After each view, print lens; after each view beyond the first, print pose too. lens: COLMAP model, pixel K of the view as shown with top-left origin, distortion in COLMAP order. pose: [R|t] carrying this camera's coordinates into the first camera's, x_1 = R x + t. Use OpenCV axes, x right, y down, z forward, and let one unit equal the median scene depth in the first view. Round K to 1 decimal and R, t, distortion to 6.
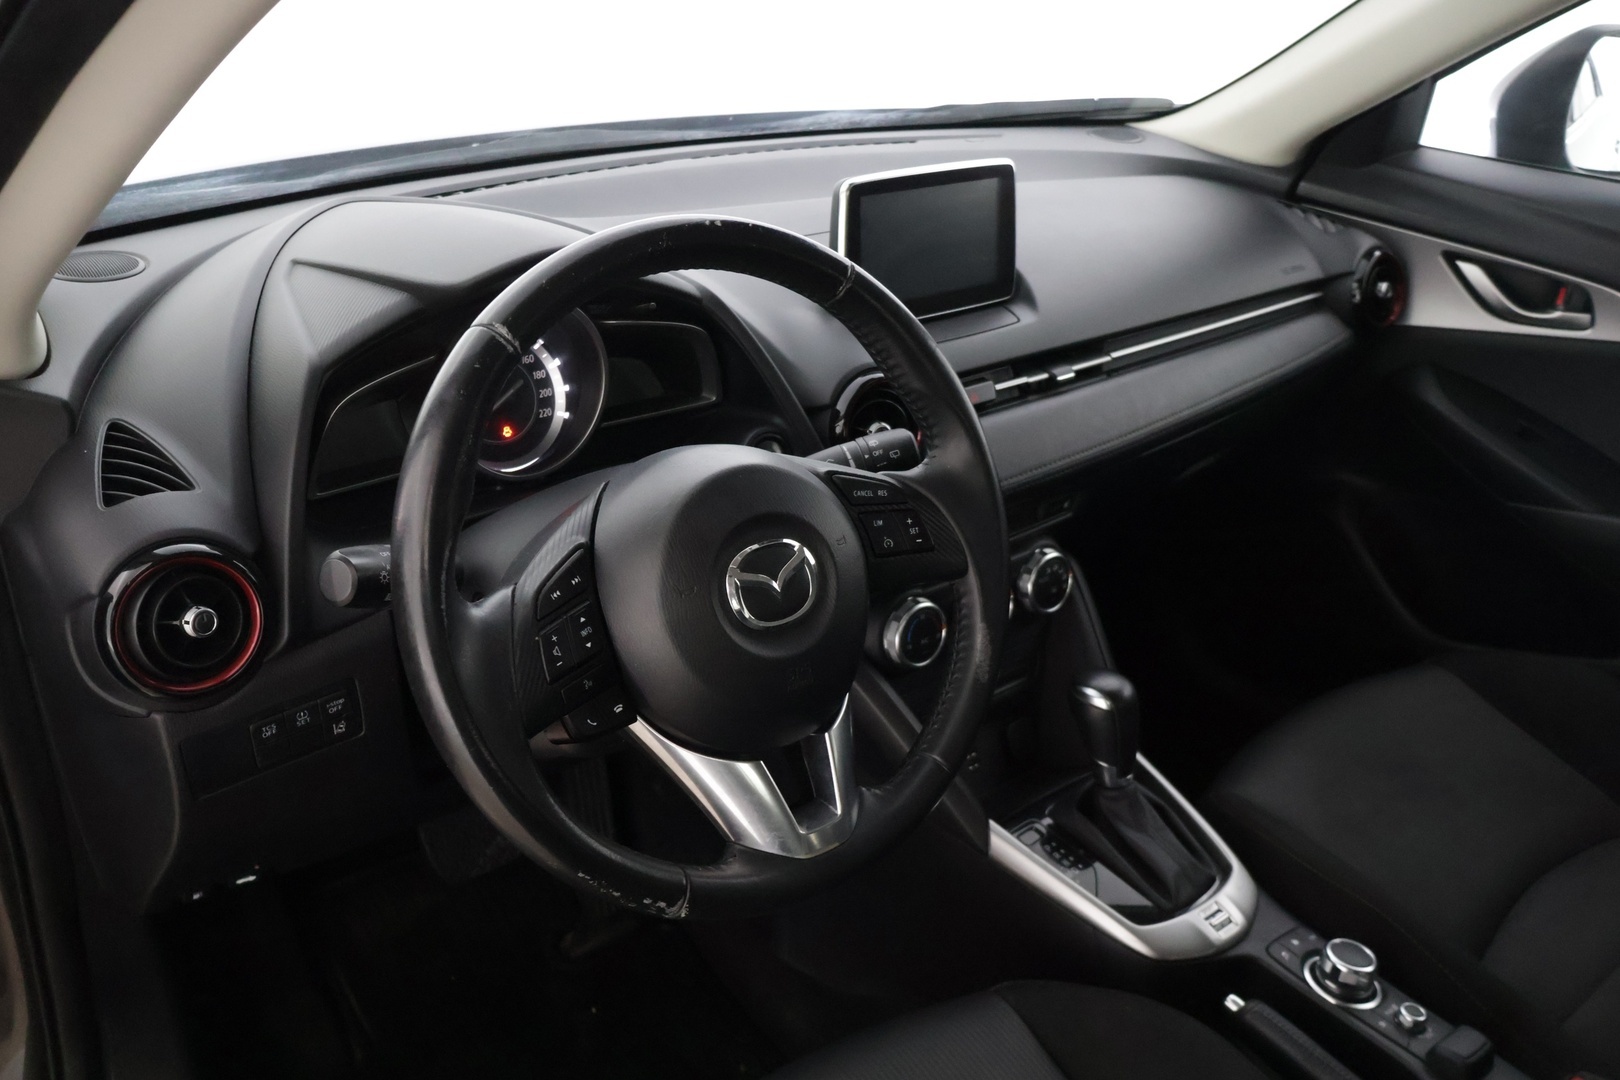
lens RADIAL K [[1349.5, 0, 811.9], [0, 1349.5, 544.0], [0, 0, 1]] dist [-0.023683, 0.030968]
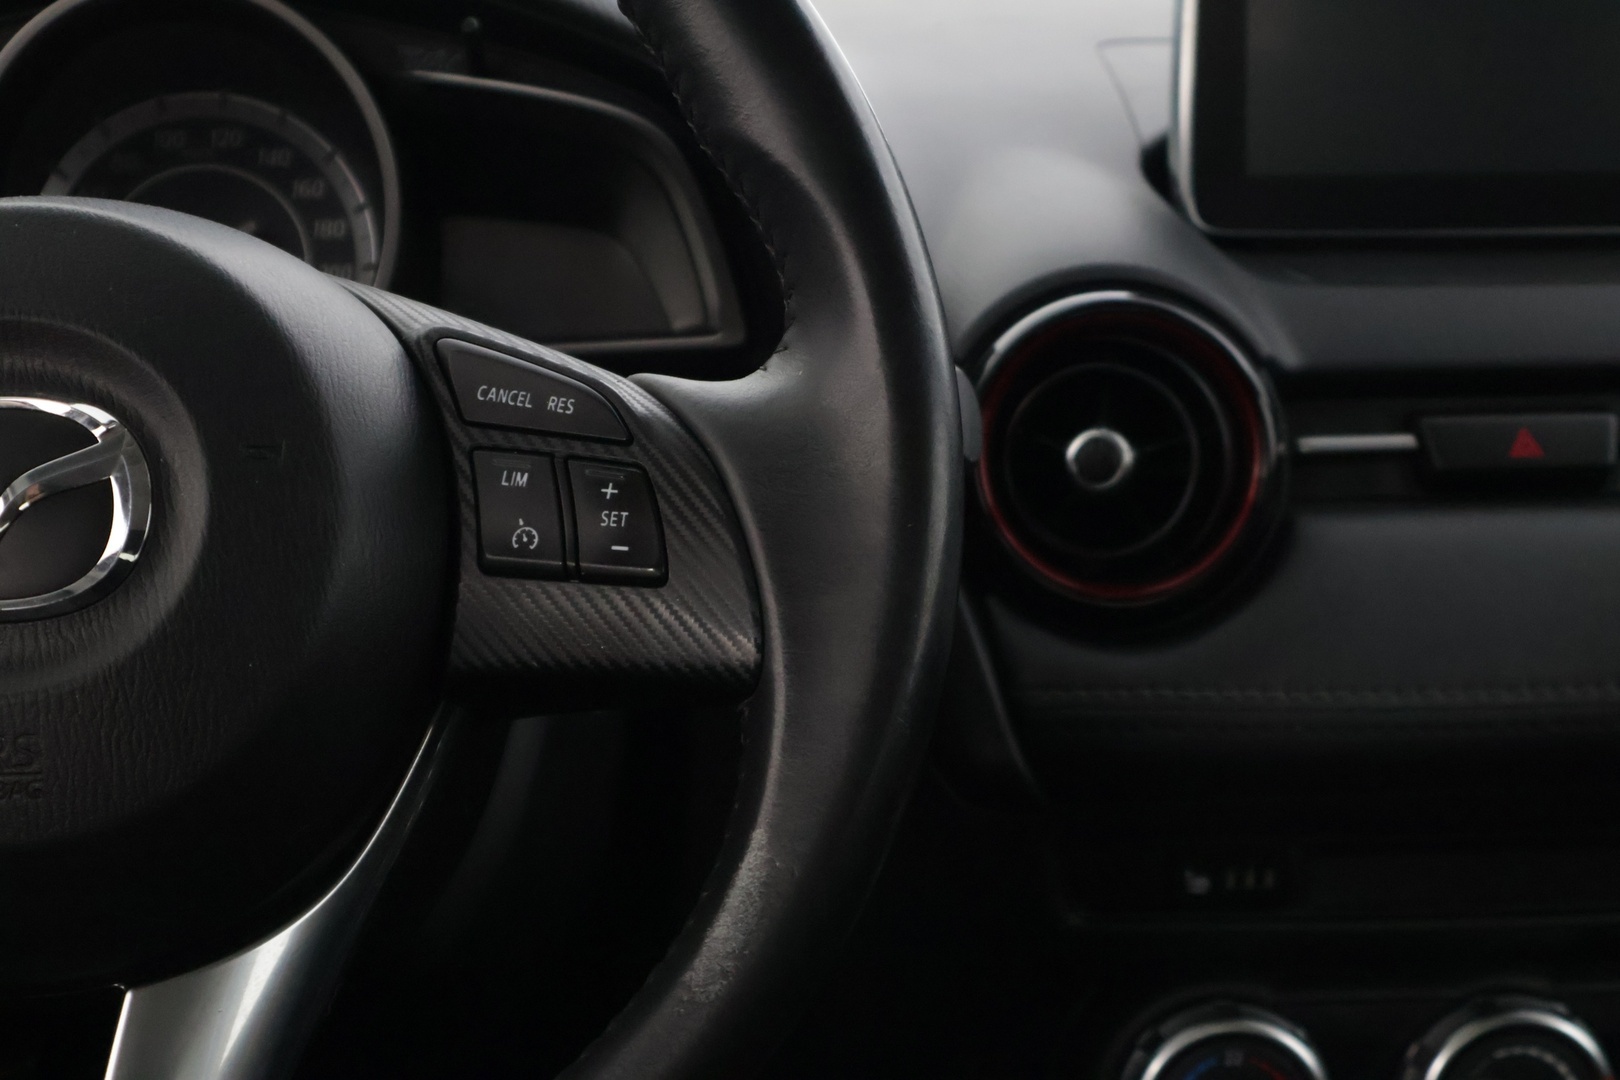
lens RADIAL K [[3255.7, 0, 821.0], [0, 3255.7, 539.7], [0, 0, 1]] dist [0.017276, 0.000000]
pose [[0.830545, 0.090973, -0.549471, 0.516528], [-0.223092, 0.958306, -0.178550, 0.117856], [0.510318, 0.270877, 0.816212, 0.320949]]
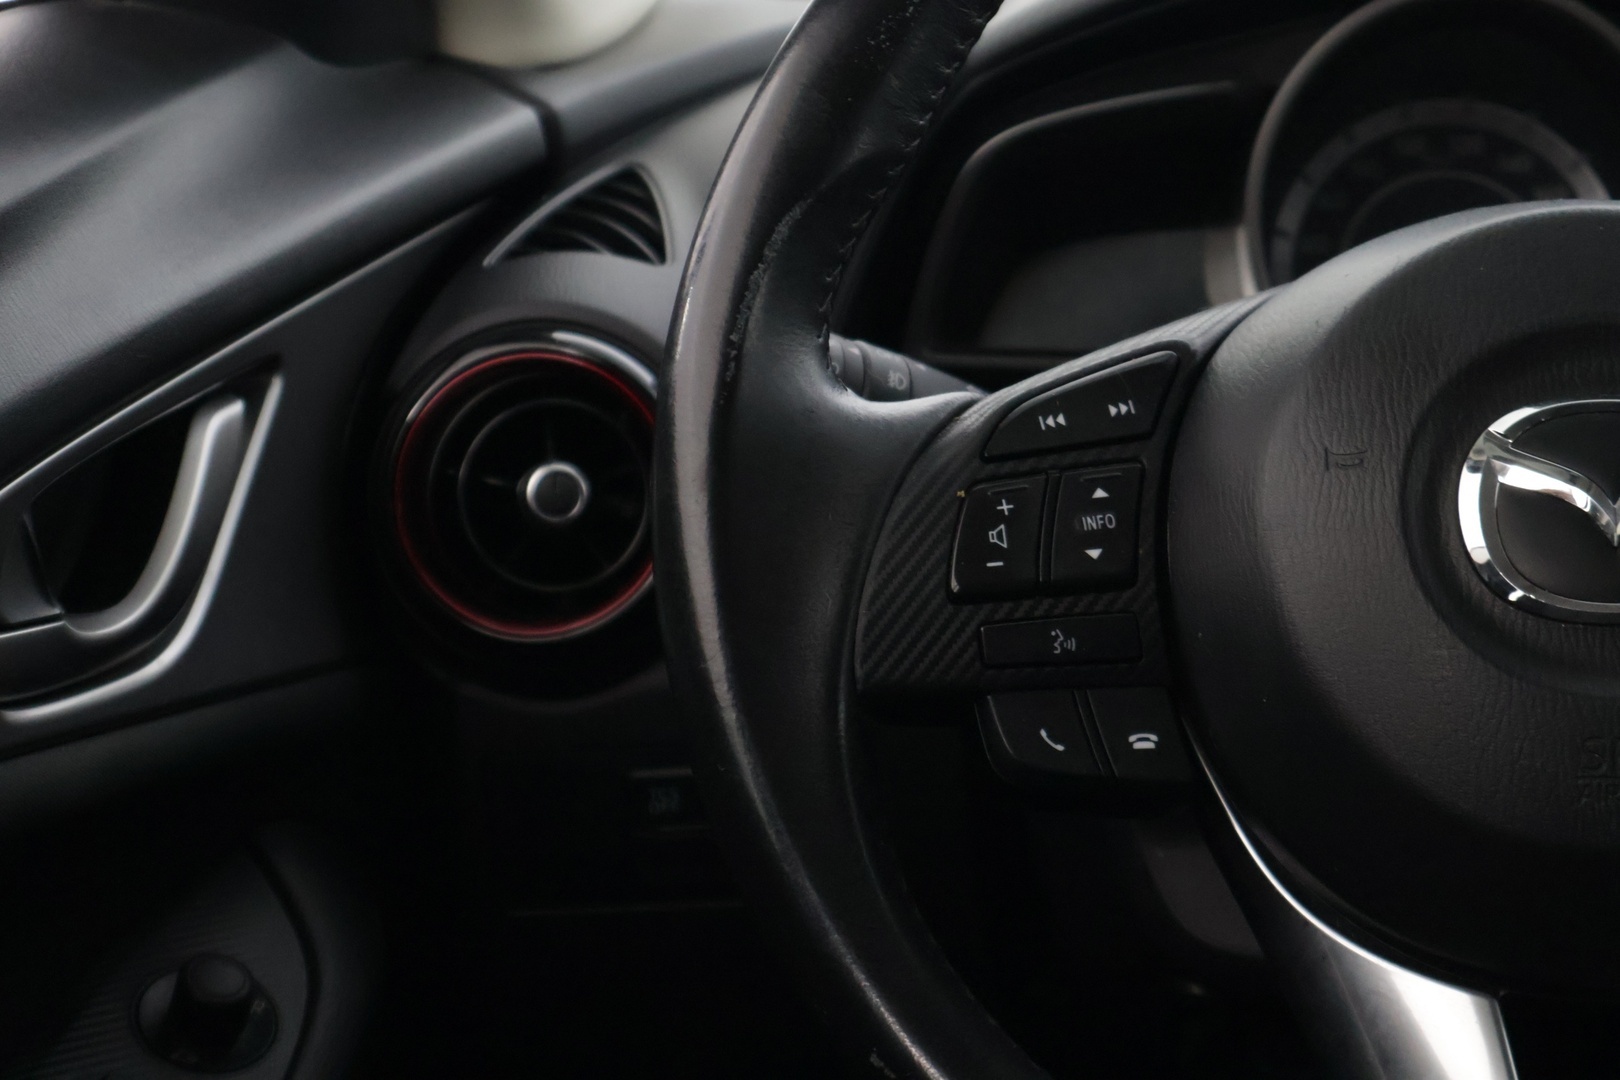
lens RADIAL K [[3255.7, 0, 814.9], [0, 3255.7, 533.5], [0, 0, 1]] dist [0.017276, 0.000000]
pose [[0.733721, 0.104390, -0.671383, 0.327394], [-0.269113, 0.951965, -0.146084, 0.179614], [0.623884, 0.287863, 0.726570, 0.183751]]
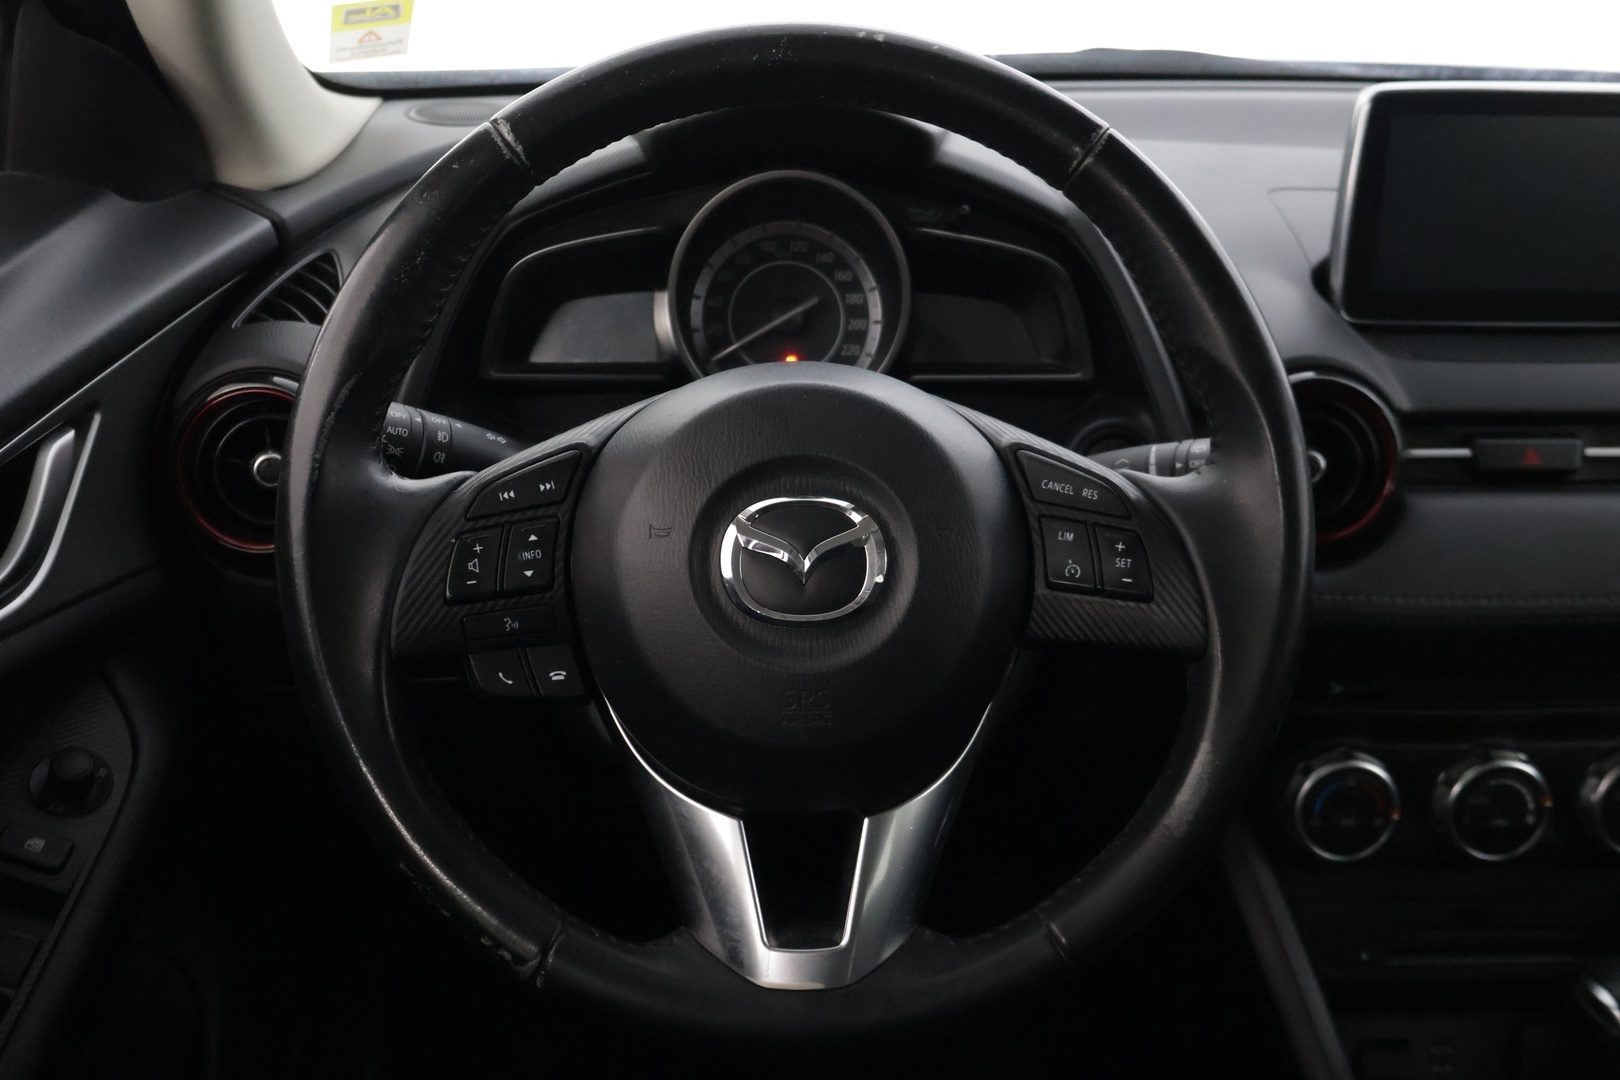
lens RADIAL K [[1707.0, 0, 809.2], [0, 1707.0, 545.2], [0, 0, 1]] dist [-0.012552, 0.000000]
pose [[0.812347, 0.205619, -0.545722, 0.347829], [-0.252844, 0.967434, -0.011864, 0.025453], [0.525511, 0.147620, 0.837882, 0.238536]]
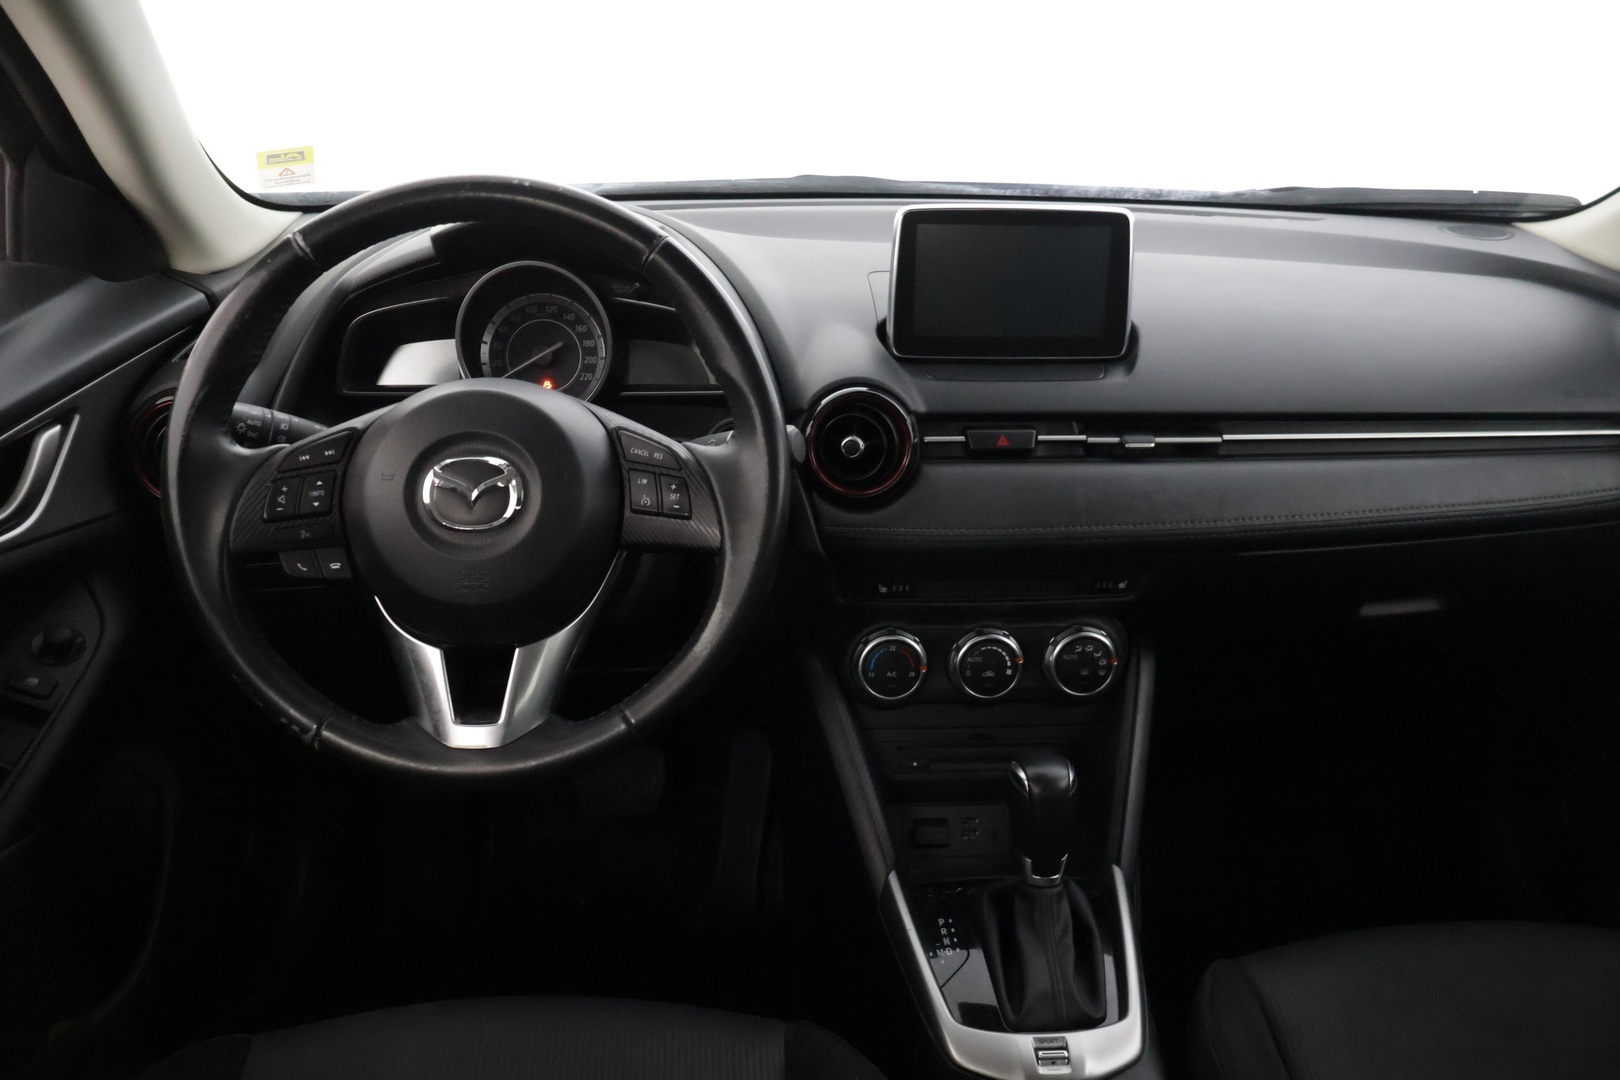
lens RADIAL K [[1349.5, 0, 806.0], [0, 1349.5, 541.6], [0, 0, 1]] dist [-0.023683, 0.030968]
pose [[0.824937, 0.197873, -0.529457, 0.646097], [-0.247117, 0.968713, -0.022992, 0.020554], [0.508342, 0.149805, 0.848025, 0.158500]]
